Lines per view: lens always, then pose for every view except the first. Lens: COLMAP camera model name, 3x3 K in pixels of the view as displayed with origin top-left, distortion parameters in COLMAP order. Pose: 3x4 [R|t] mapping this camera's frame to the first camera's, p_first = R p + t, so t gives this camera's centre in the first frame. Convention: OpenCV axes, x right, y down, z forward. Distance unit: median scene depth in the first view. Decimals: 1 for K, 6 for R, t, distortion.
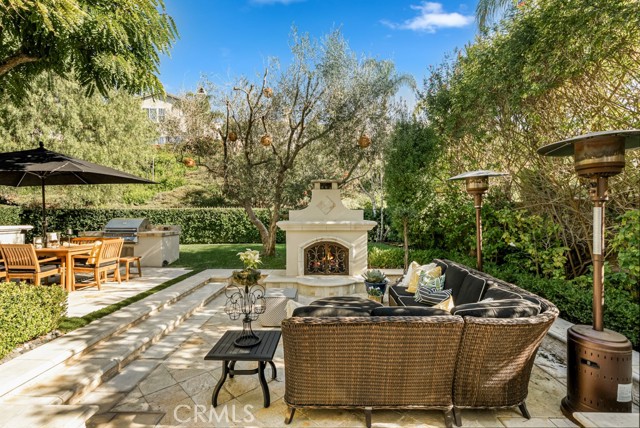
lens RADIAL K [[302.2, 0, 320.0], [0, 302.2, 214.0], [0, 0, 1]] dist [-0.001604, -0.000017]
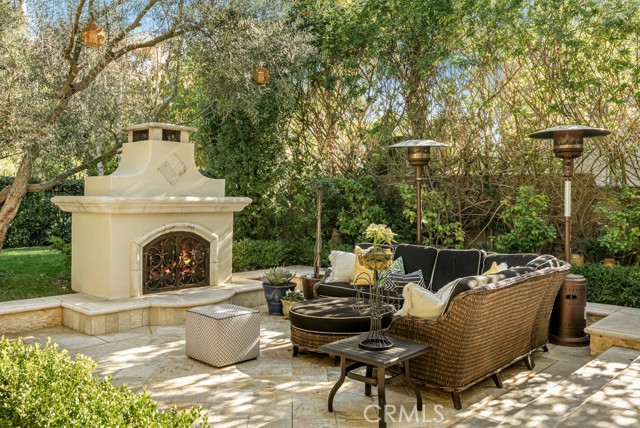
lens RADIAL K [[558.3, 0, 320.0], [0, 558.3, 214.0], [0, 0, 1]] dist [-0.006248, -0.002880]
pose [[0.623415, -0.008365, 0.781847, -0.580002], [-0.010775, 0.999756, 0.019287, 0.029813], [-0.781817, -0.020448, 0.623172, 0.108253]]
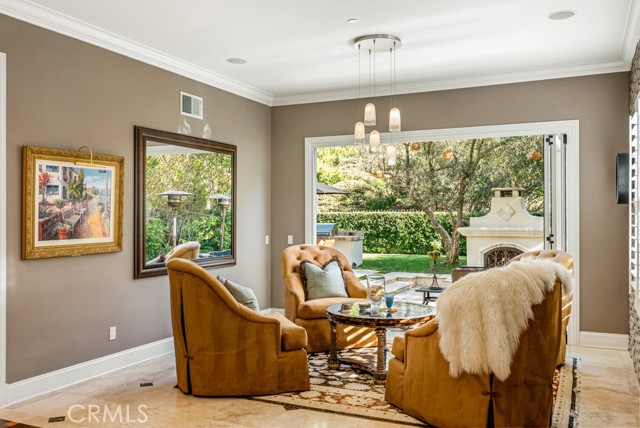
lens RADIAL K [[573.1, 0, 320.0], [0, 573.1, 214.0], [0, 0, 1]] dist [0.081115, -0.000815]
pose [[0.918155, 0.000594, -0.396221, 0.200675], [-0.002707, 0.999985, -0.004775, -0.011057], [0.396212, 0.005457, 0.918143, -0.987992]]
